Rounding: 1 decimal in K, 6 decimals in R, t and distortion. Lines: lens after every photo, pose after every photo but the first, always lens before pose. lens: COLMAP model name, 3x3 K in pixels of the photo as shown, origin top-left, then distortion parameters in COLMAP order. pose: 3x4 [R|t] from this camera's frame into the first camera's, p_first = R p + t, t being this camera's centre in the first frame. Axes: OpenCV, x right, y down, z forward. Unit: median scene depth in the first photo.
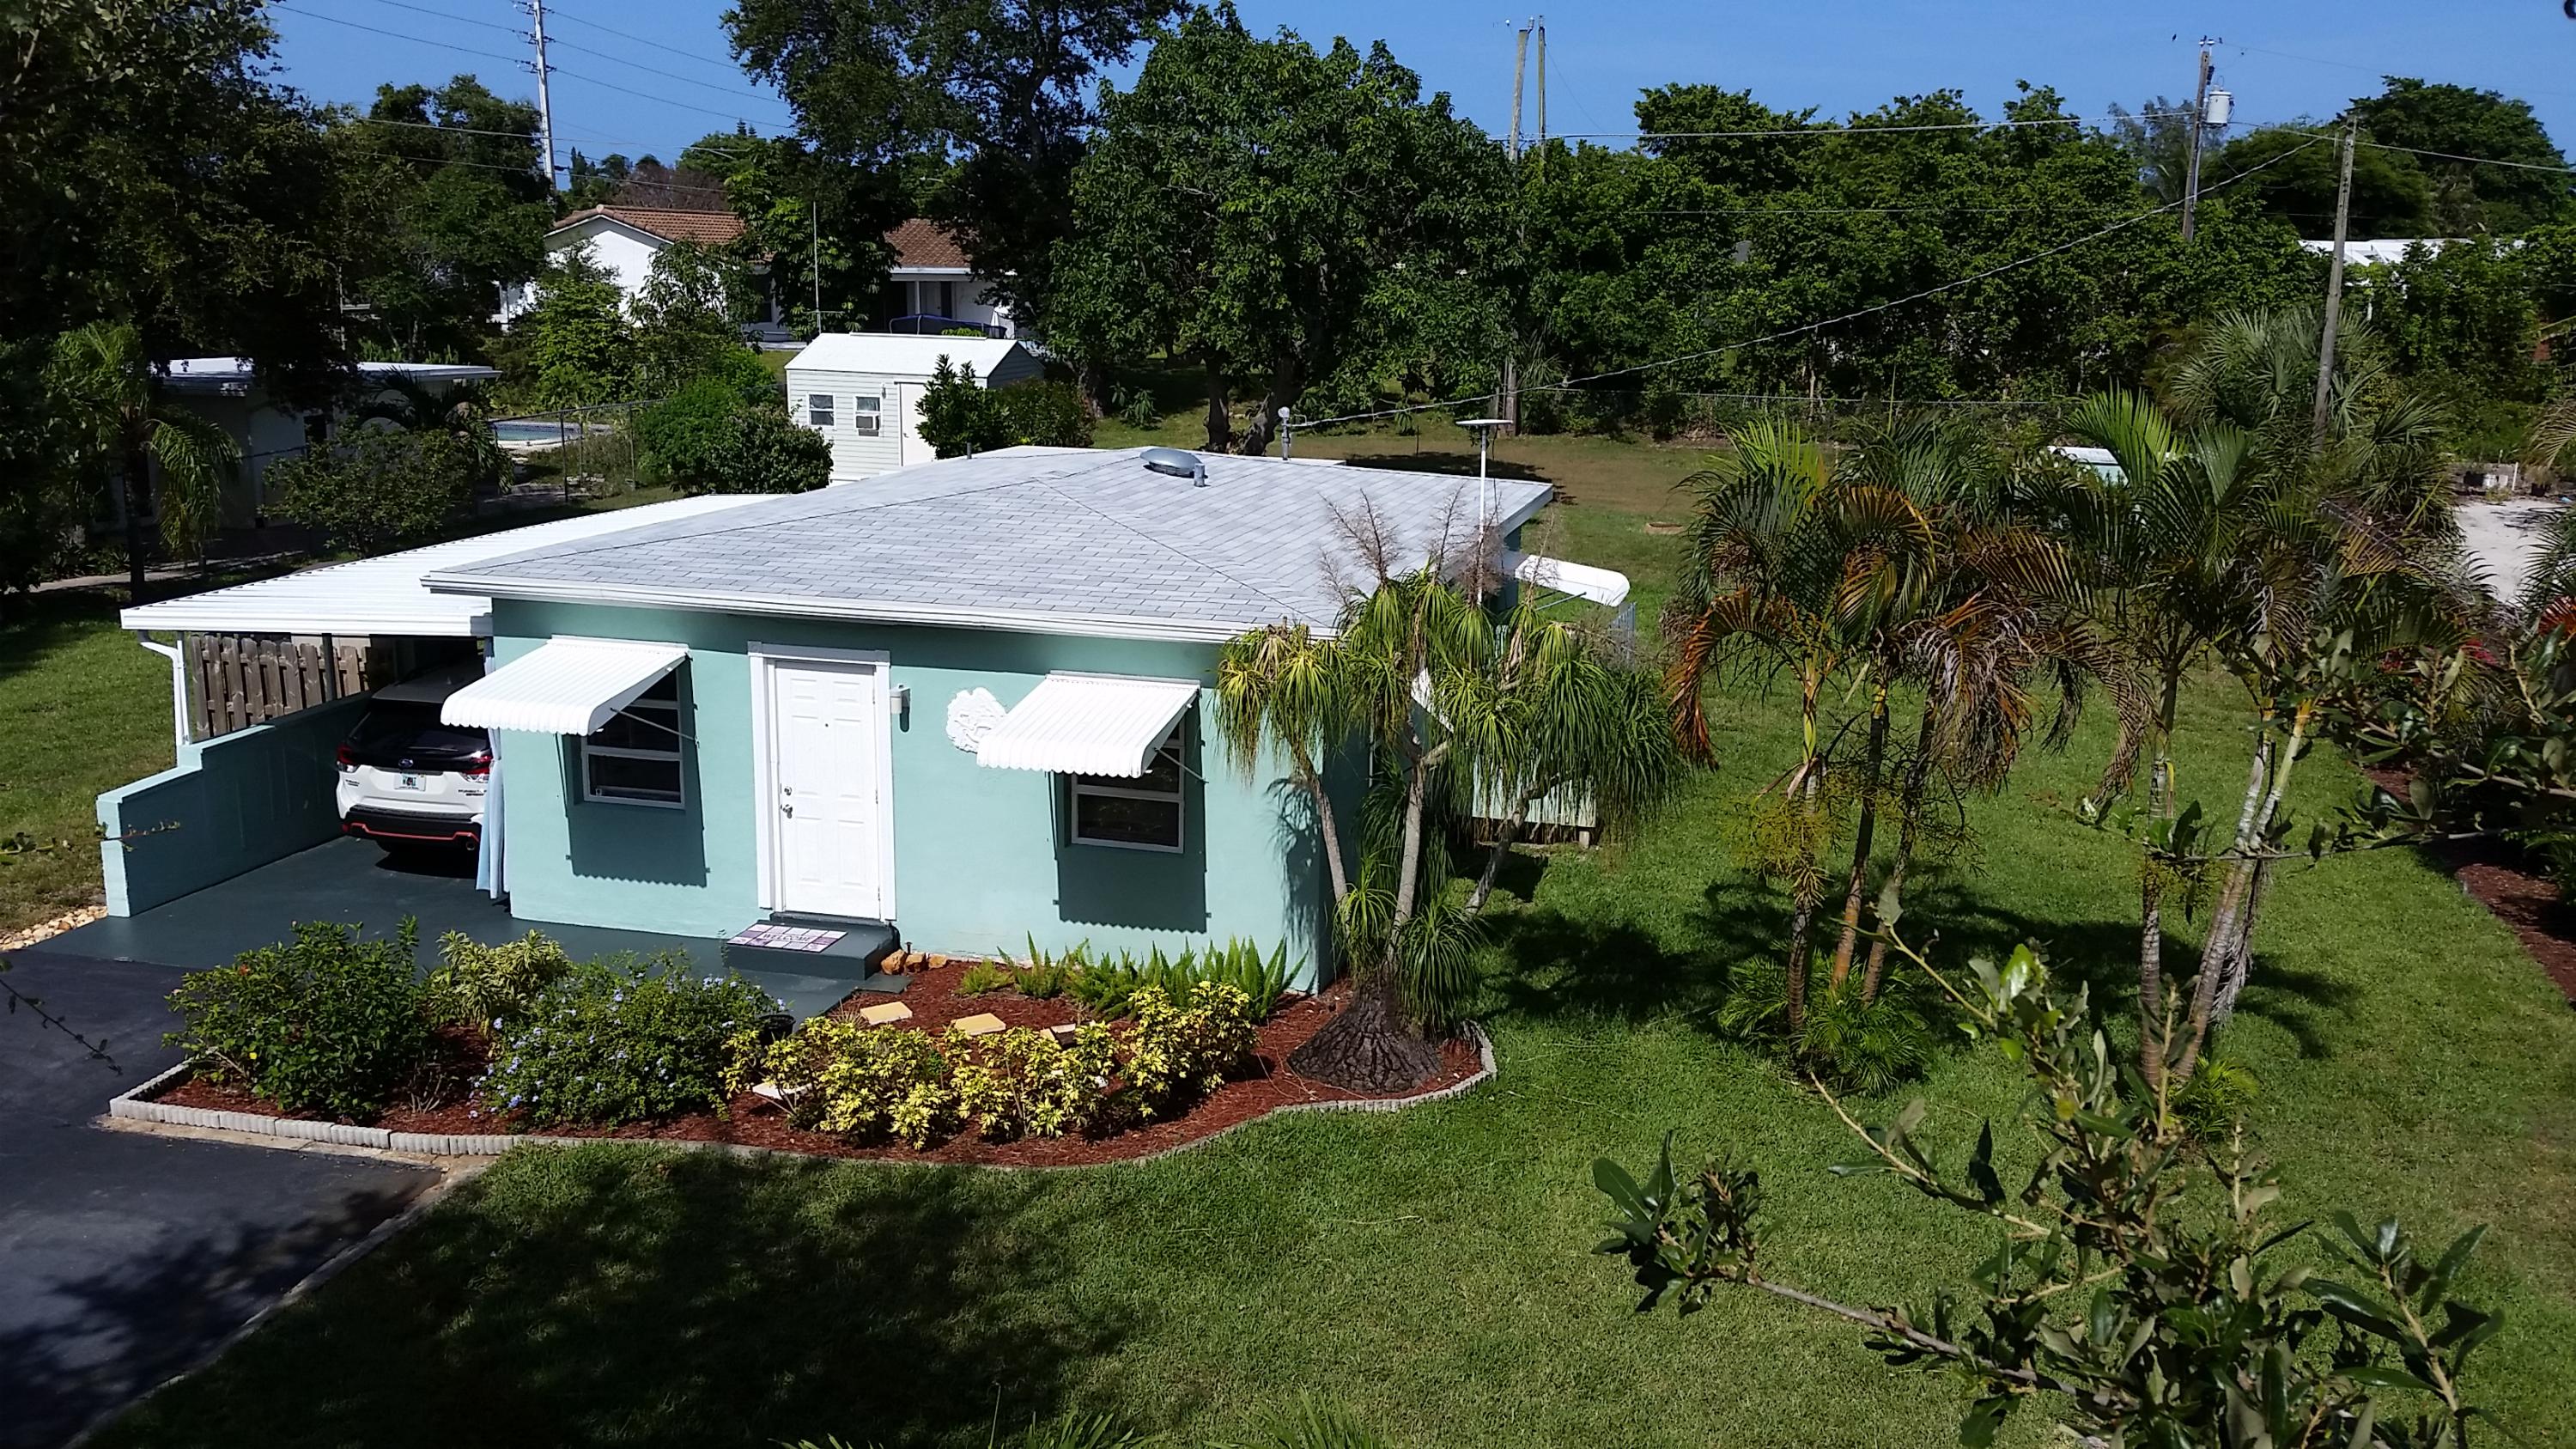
lens RADIAL K [[2208.8, 0, 1252.1], [0, 2208.8, 679.8], [0, 0, 1]] dist [0.215660, -0.413909]
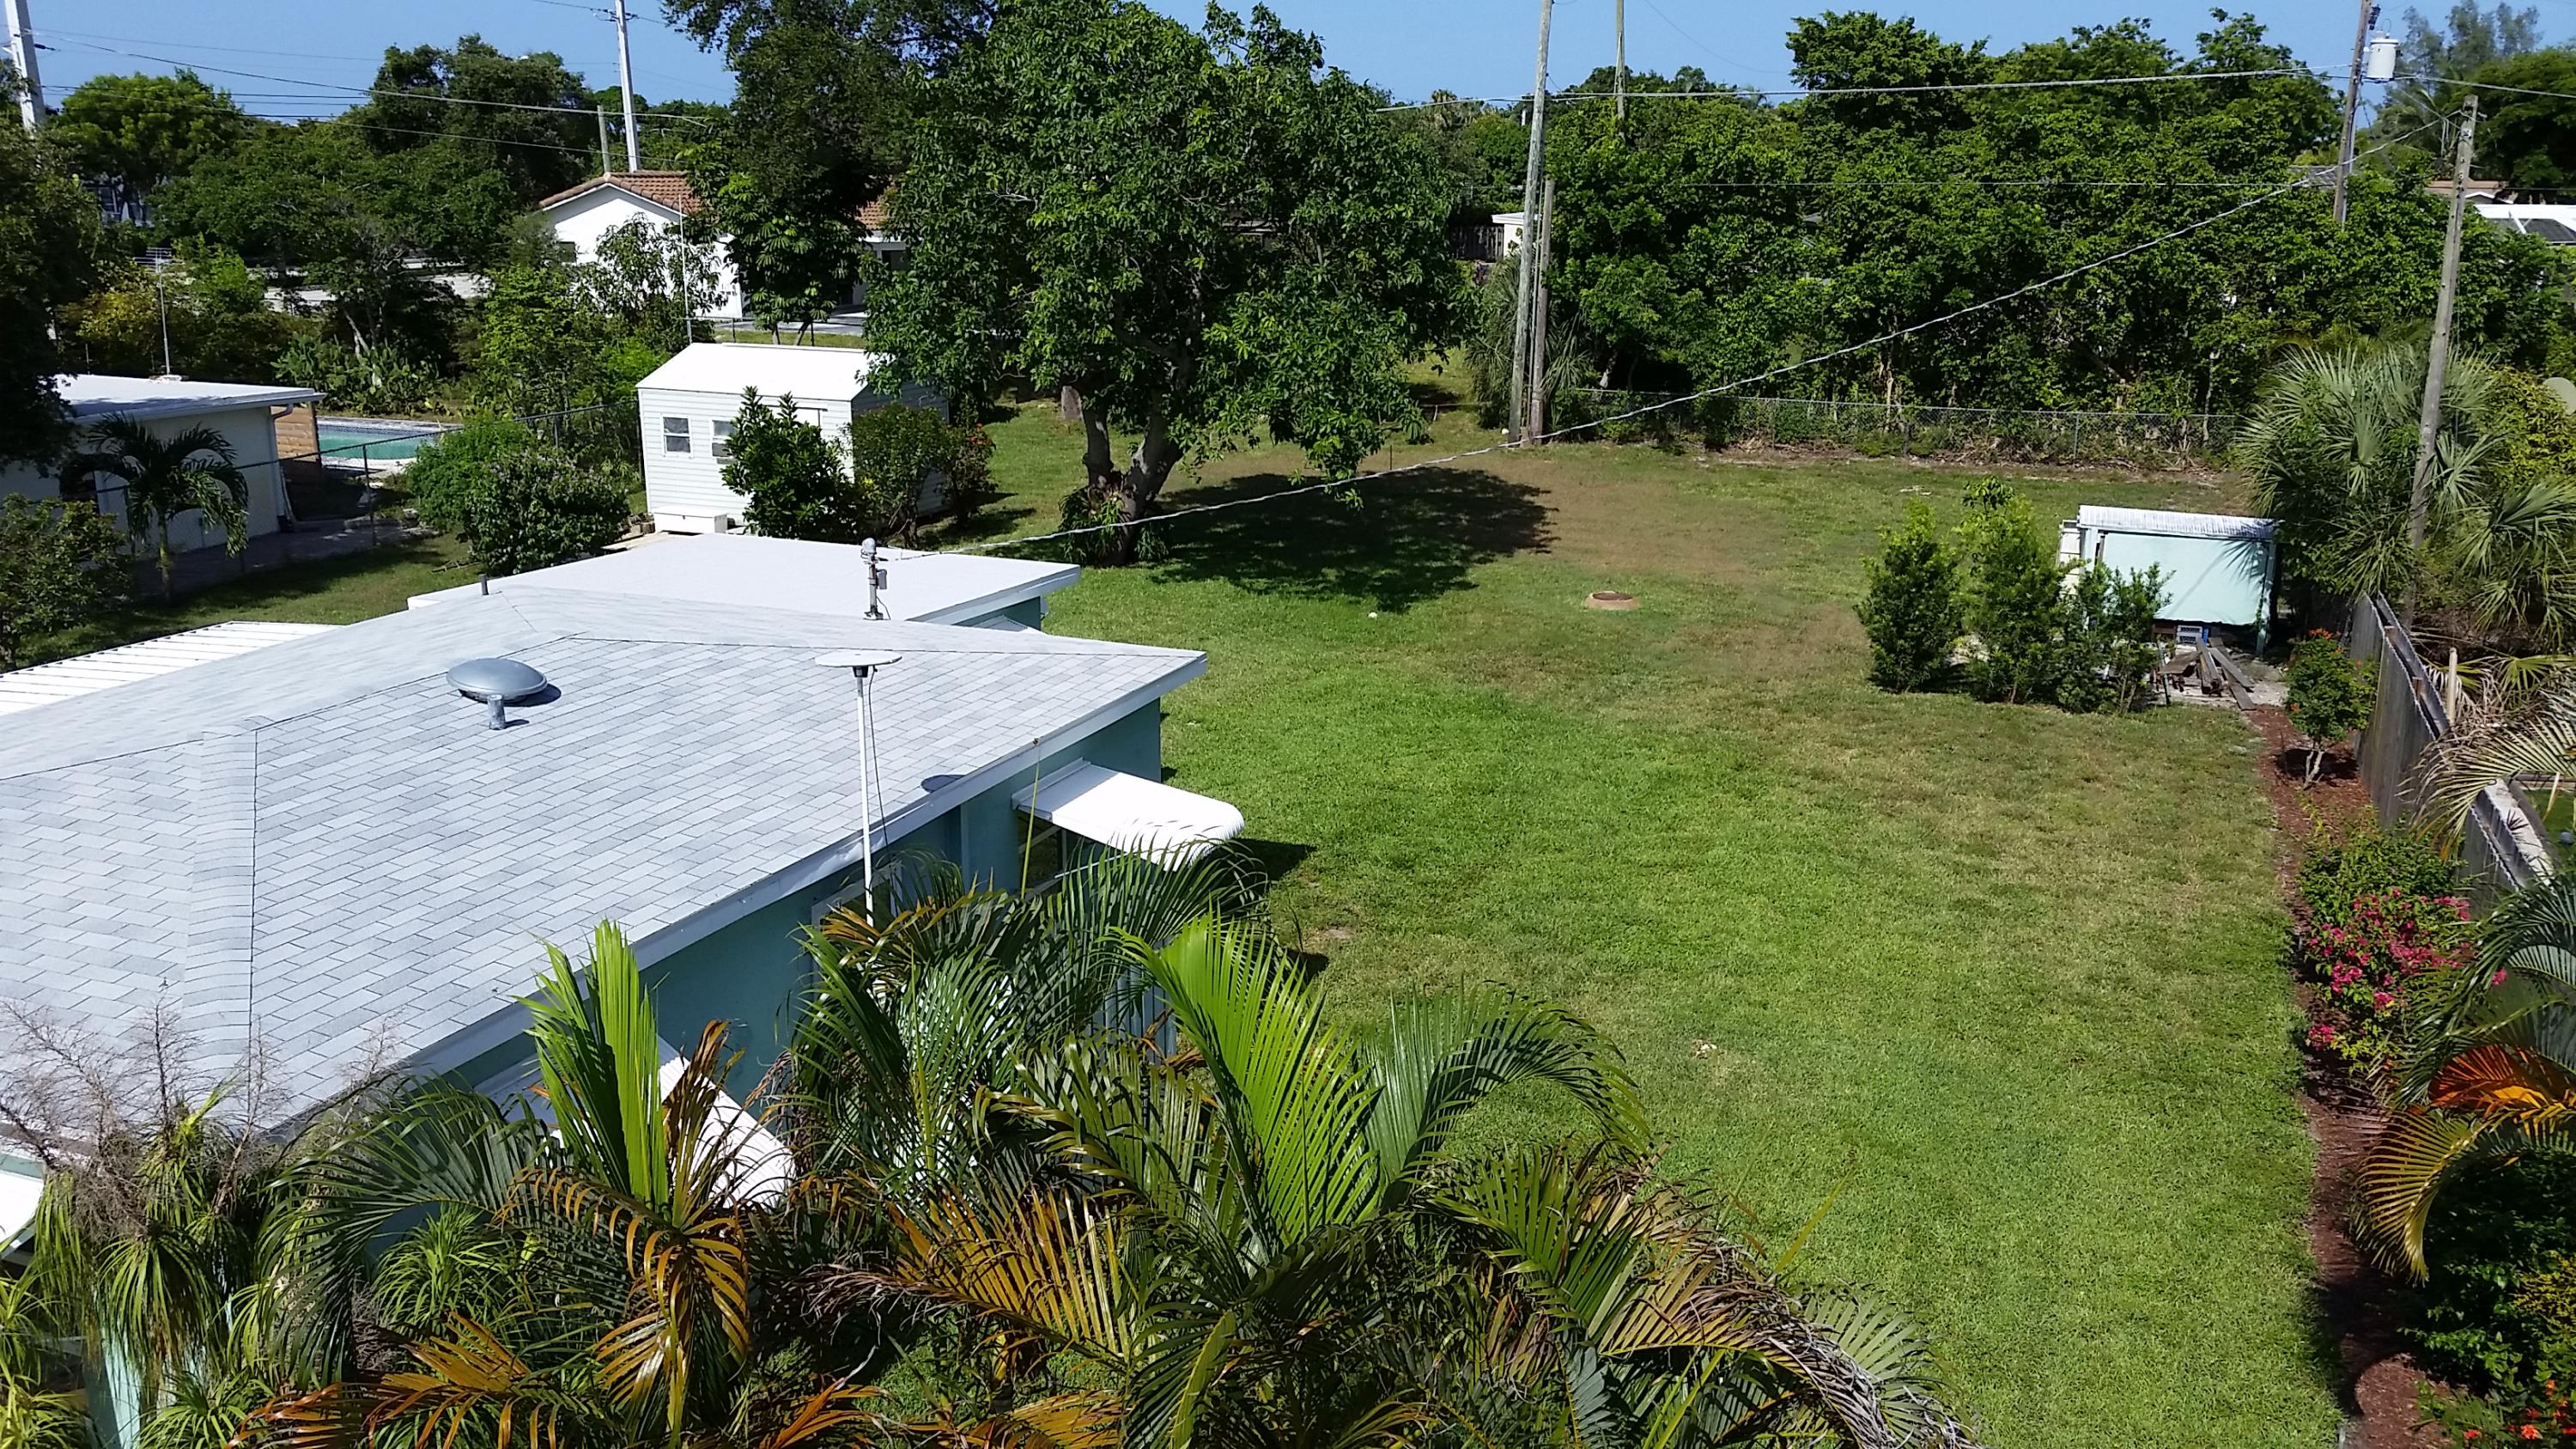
lens RADIAL K [[2243.3, 0, 1286.7], [0, 2243.3, 634.4], [0, 0, 1]] dist [0.070591, -0.013494]
pose [[0.994591, 0.011421, -0.103237, 0.114738], [-0.009703, 0.999806, 0.017130, -0.052235], [0.103412, -0.016036, 0.994509, 0.131211]]
